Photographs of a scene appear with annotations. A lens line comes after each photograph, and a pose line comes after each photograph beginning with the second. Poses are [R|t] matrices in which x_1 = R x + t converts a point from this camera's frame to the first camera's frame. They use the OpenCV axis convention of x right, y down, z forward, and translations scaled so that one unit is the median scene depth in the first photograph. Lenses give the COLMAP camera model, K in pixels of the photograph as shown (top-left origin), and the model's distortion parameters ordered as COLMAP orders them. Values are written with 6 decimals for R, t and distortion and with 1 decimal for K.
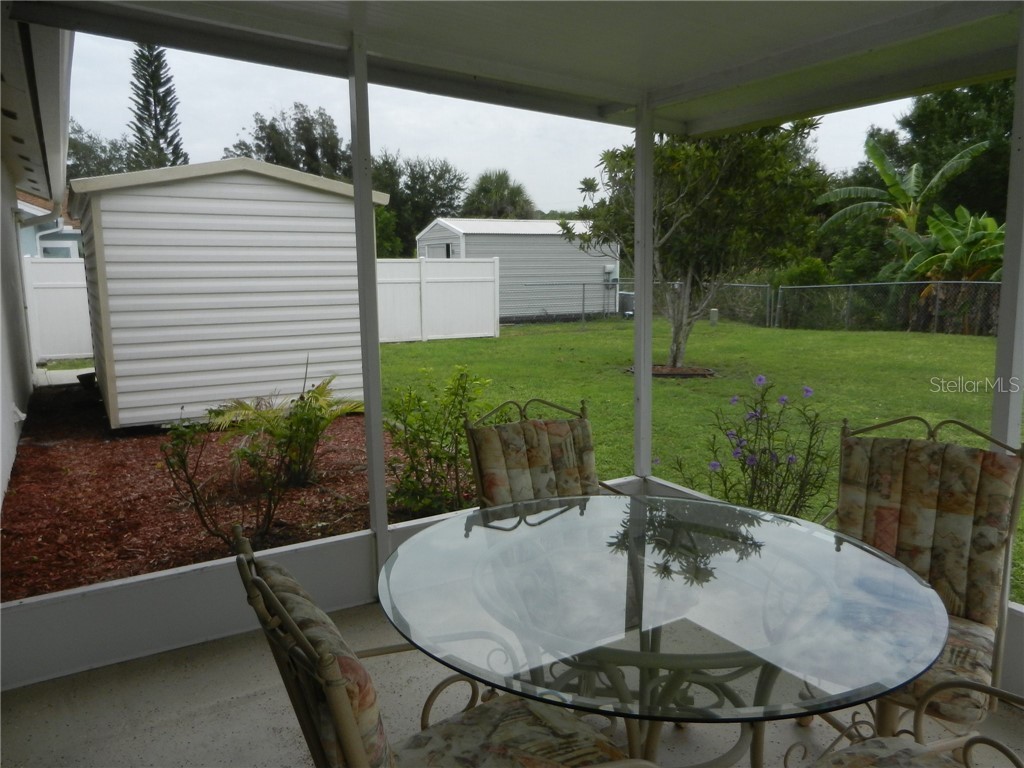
lens RADIAL K [[746.4, 0, 512.0], [0, 746.4, 384.0], [0, 0, 1]] dist [-0.000400, -0.001147]
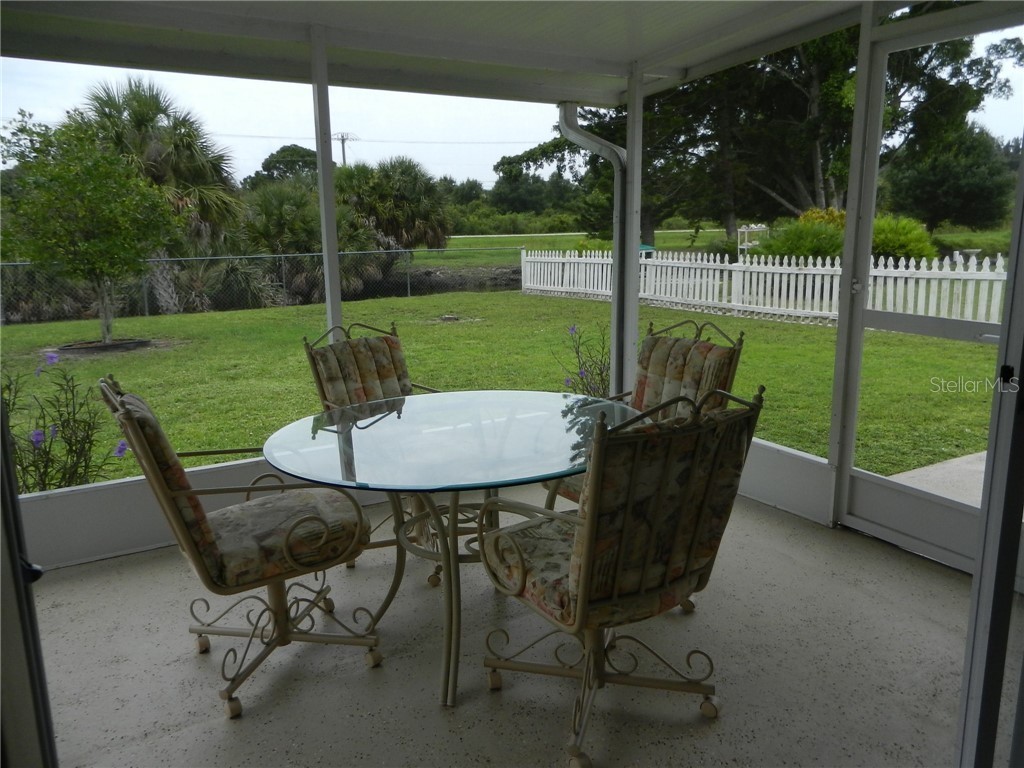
lens RADIAL K [[758.2, 0, 512.0], [0, 758.2, 384.0], [0, 0, 1]] dist [0.008016, -0.013117]
pose [[0.002844, -0.184433, 0.982841, -0.098594], [0.170304, 0.968576, 0.181264, -0.005907], [-0.985388, 0.166866, 0.034164, 0.070640]]
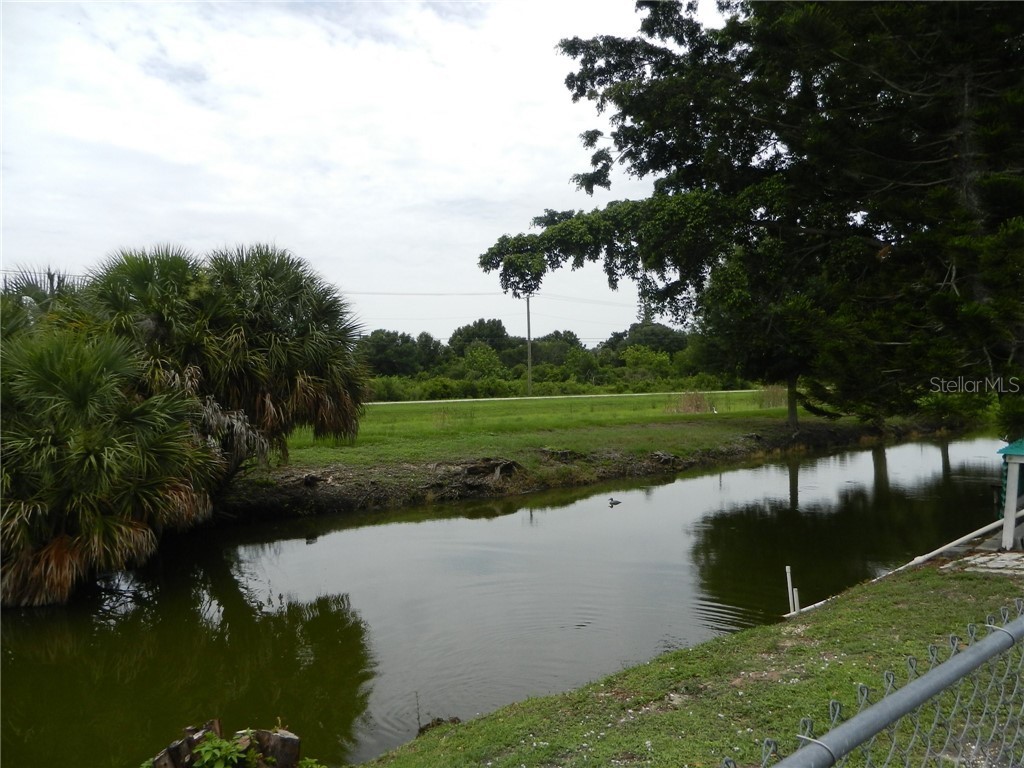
lens RADIAL K [[765.7, 0, 512.0], [0, 765.7, 384.0], [0, 0, 1]] dist [0.014274, 0.001550]
pose [[-0.195540, 0.030531, 0.980220, 0.735562], [0.176018, 0.984377, 0.004453, -0.041987], [-0.964770, 0.173407, -0.197859, 0.207107]]
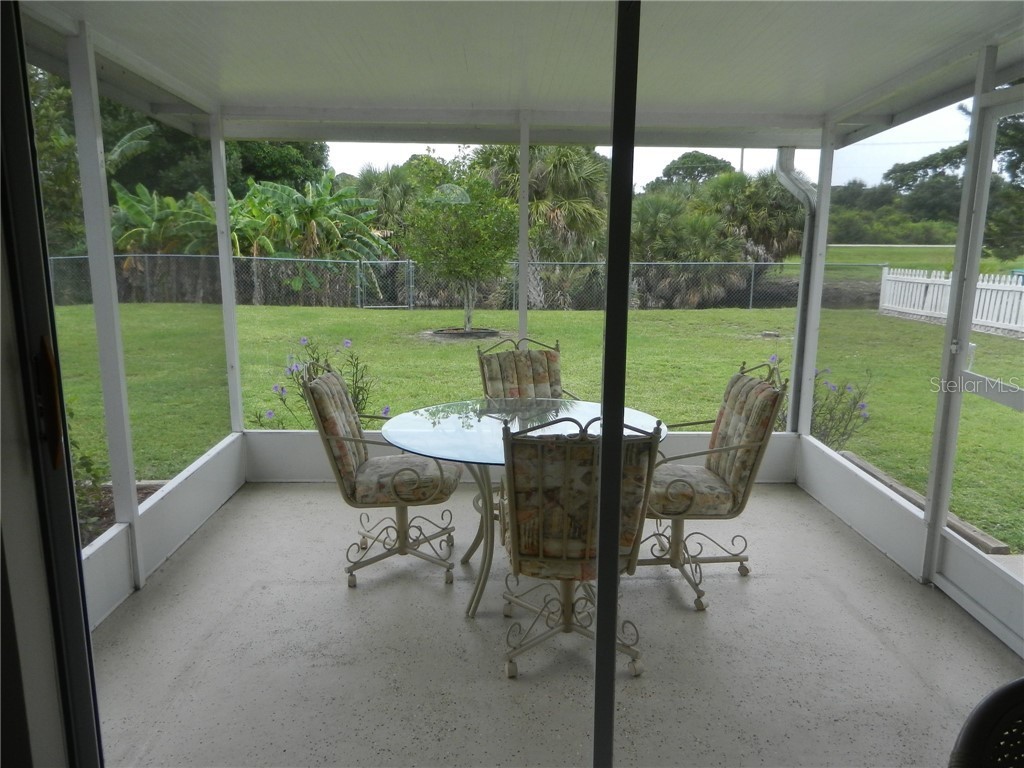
lens RADIAL K [[752.1, 0, 512.0], [0, 752.1, 384.0], [0, 0, 1]] dist [-0.004520, -0.001637]
pose [[0.489092, -0.151941, 0.858896, -0.119601], [0.119565, 0.987094, 0.106534, -0.004922], [-0.863998, 0.050589, 0.500947, 0.006280]]
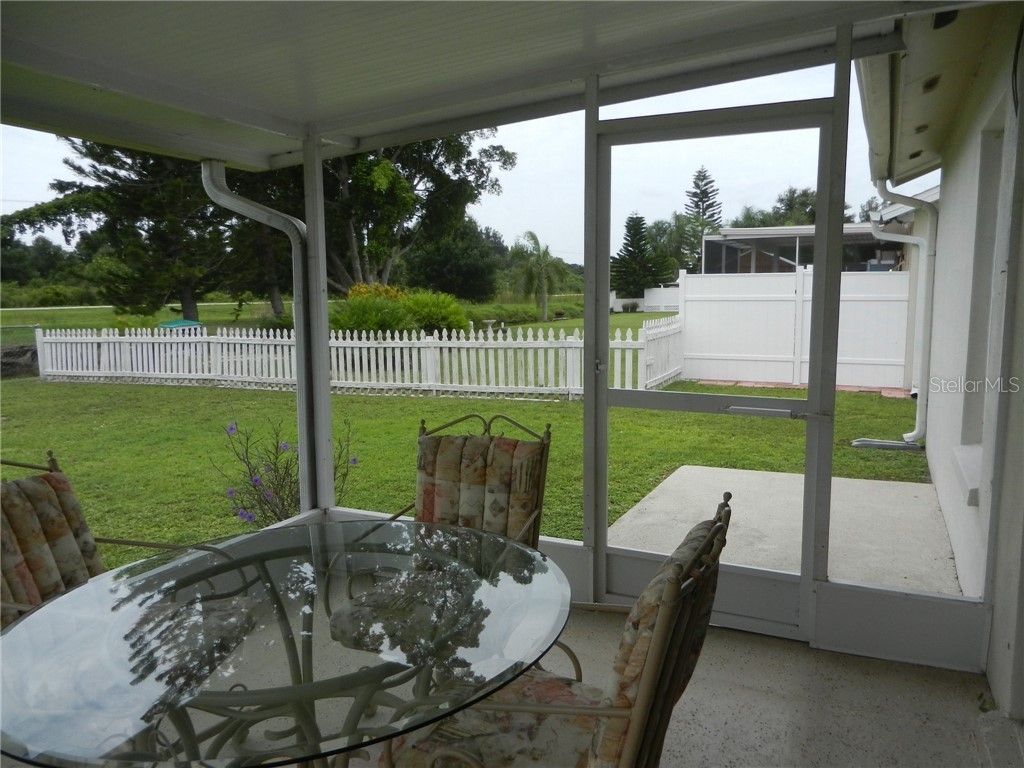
lens RADIAL K [[765.7, 0, 512.0], [0, 765.7, 384.0], [0, 0, 1]] dist [0.014274, 0.001550]
pose [[-0.564346, -0.071715, 0.822417, -0.063626], [0.151111, 0.970414, 0.188314, -0.014210], [-0.811590, 0.230550, -0.536812, 0.103620]]
